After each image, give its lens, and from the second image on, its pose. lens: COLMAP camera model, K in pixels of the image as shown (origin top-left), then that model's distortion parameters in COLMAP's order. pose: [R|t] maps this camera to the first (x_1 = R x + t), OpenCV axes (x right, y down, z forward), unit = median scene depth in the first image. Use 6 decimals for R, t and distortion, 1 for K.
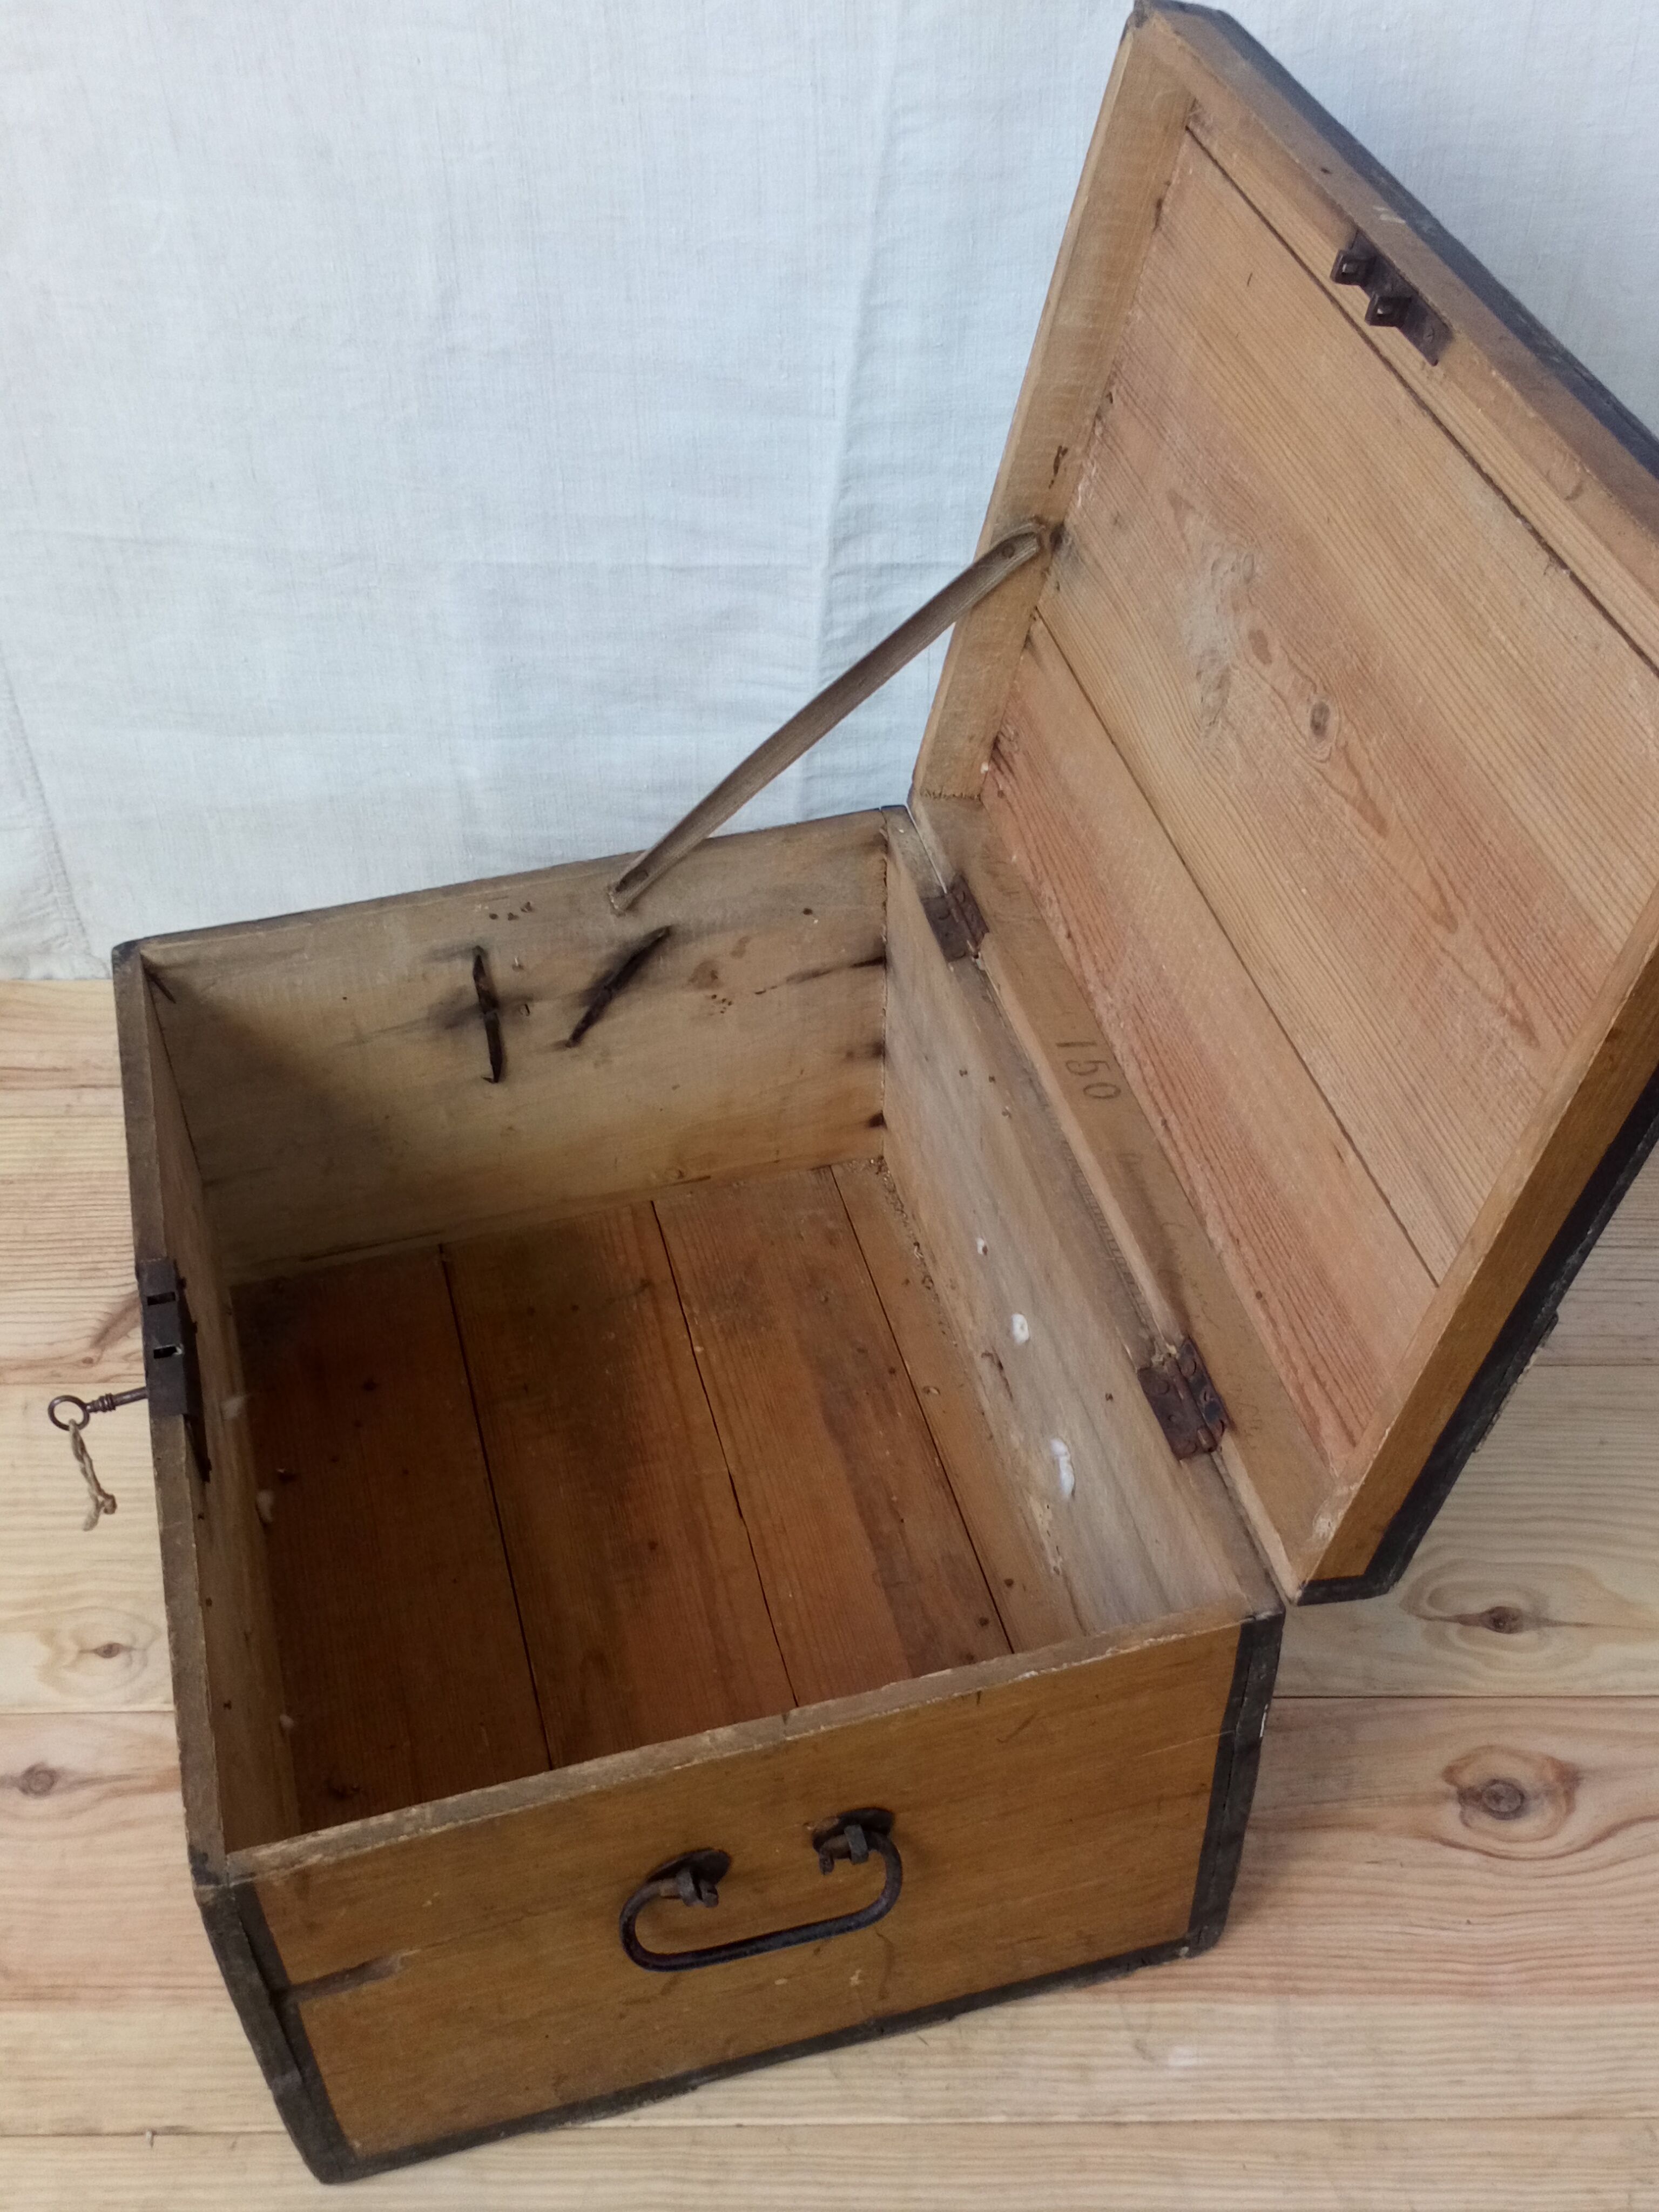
lens RADIAL K [[2481.2, 0, 869.5], [0, 2481.2, 1102.4], [0, 0, 1]] dist [0.141121, -0.284142]
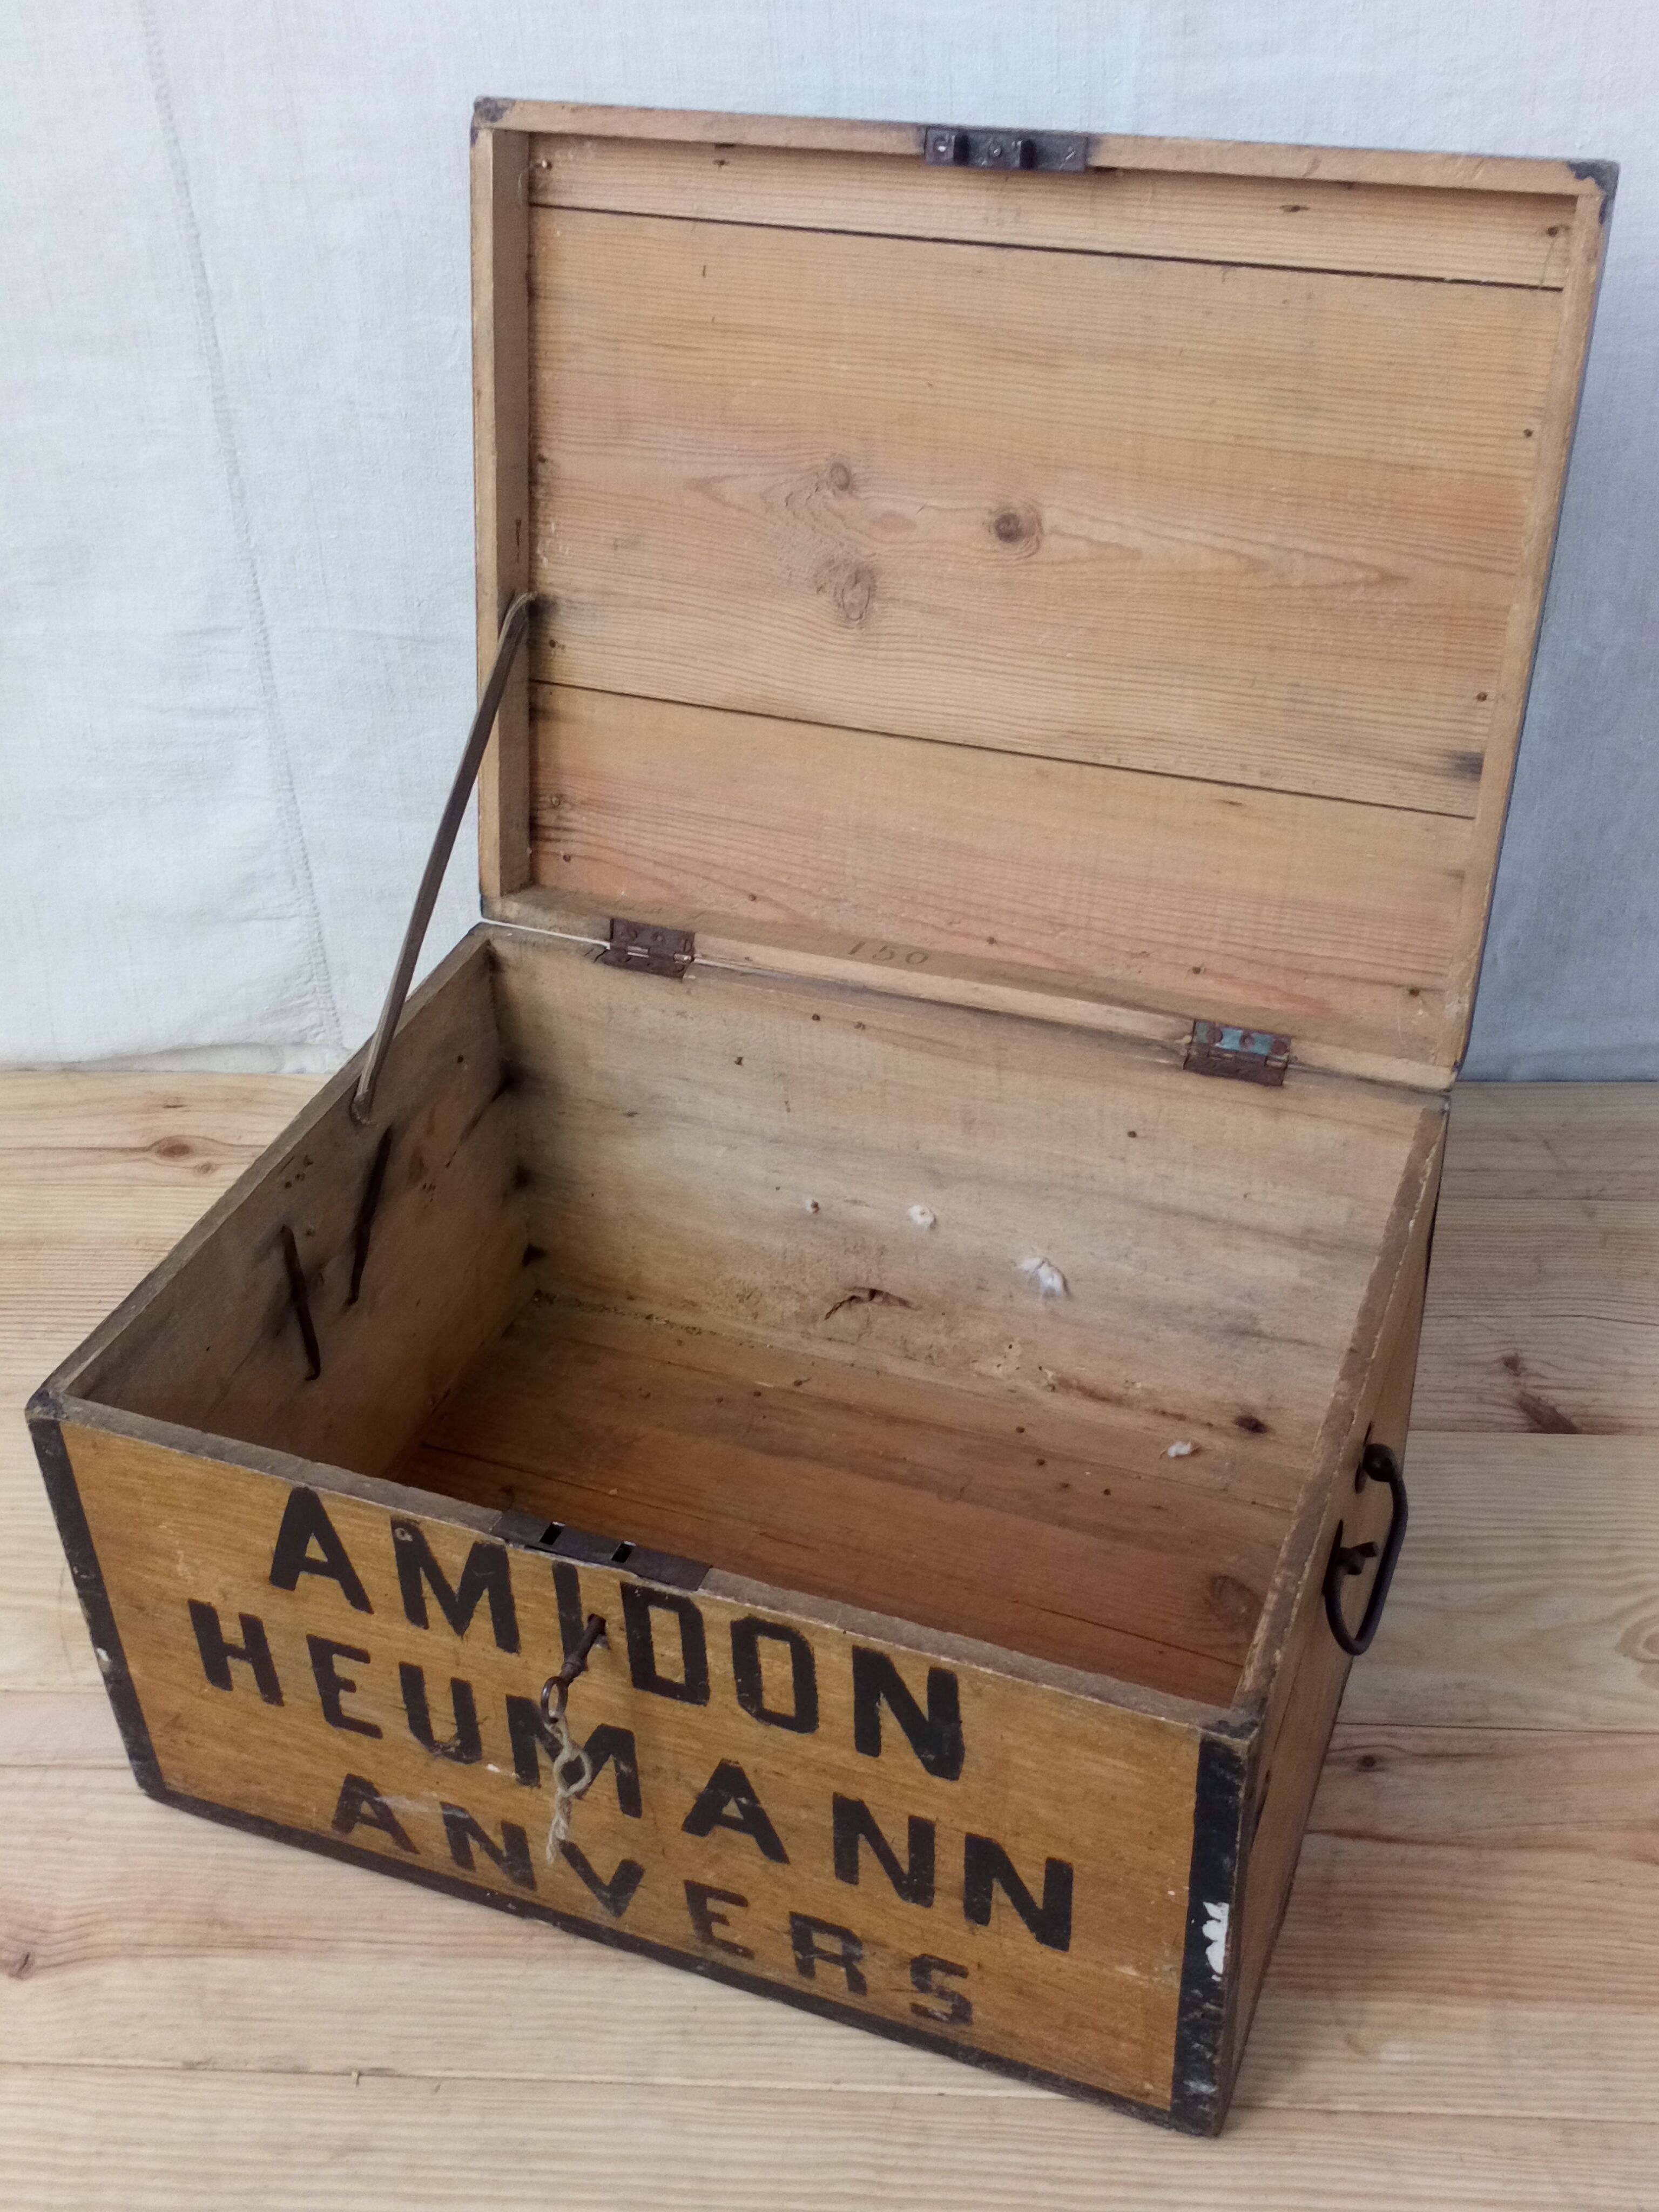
lens RADIAL K [[2486.1, 0, 861.7], [0, 2486.1, 1100.6], [0, 0, 1]] dist [0.117366, -0.233970]
pose [[0.996972, 0.017783, -0.075695, -0.014462], [-0.029096, 0.988092, -0.151086, 0.164927], [0.072107, 0.152831, 0.985618, -0.033359]]
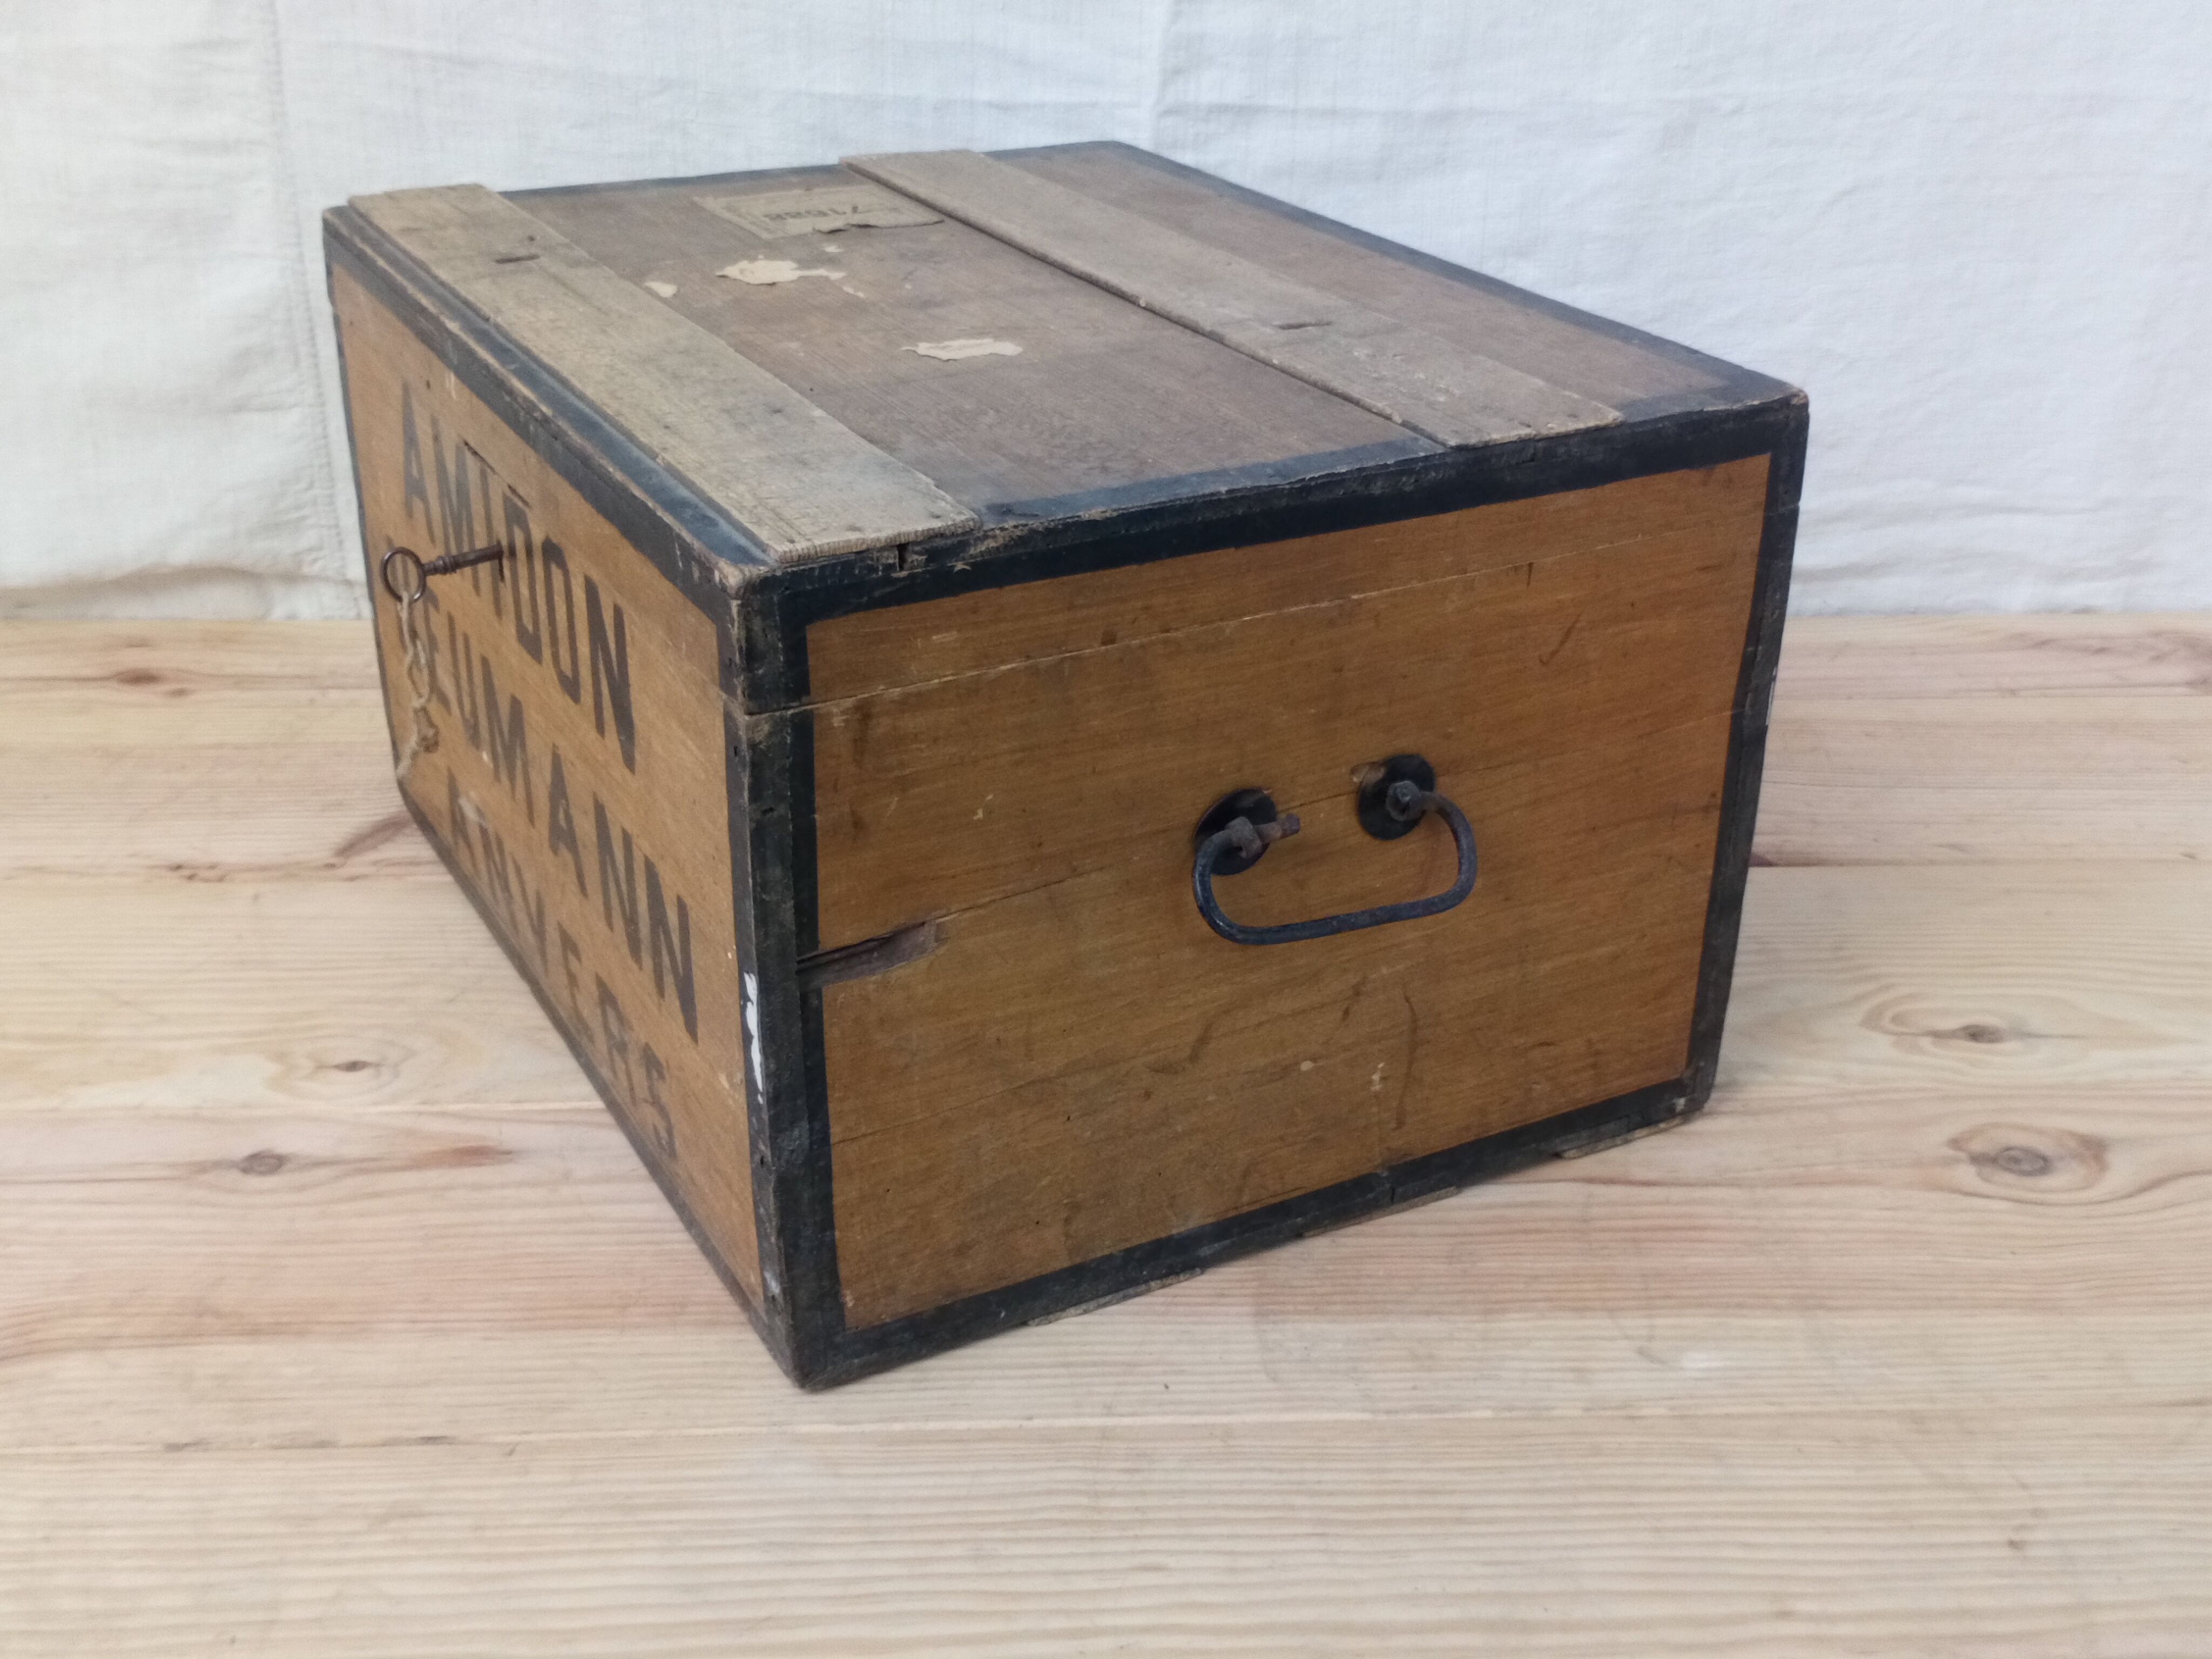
lens RADIAL K [[2481.2, 0, 1133.4], [0, 2481.2, 835.3], [0, 0, 1]] dist [0.141121, -0.284142]
pose [[0.998409, 0.001422, 0.056365, -0.100704], [0.016347, 0.949444, -0.313512, 0.459699], [-0.053962, 0.313935, 0.947910, 0.190331]]
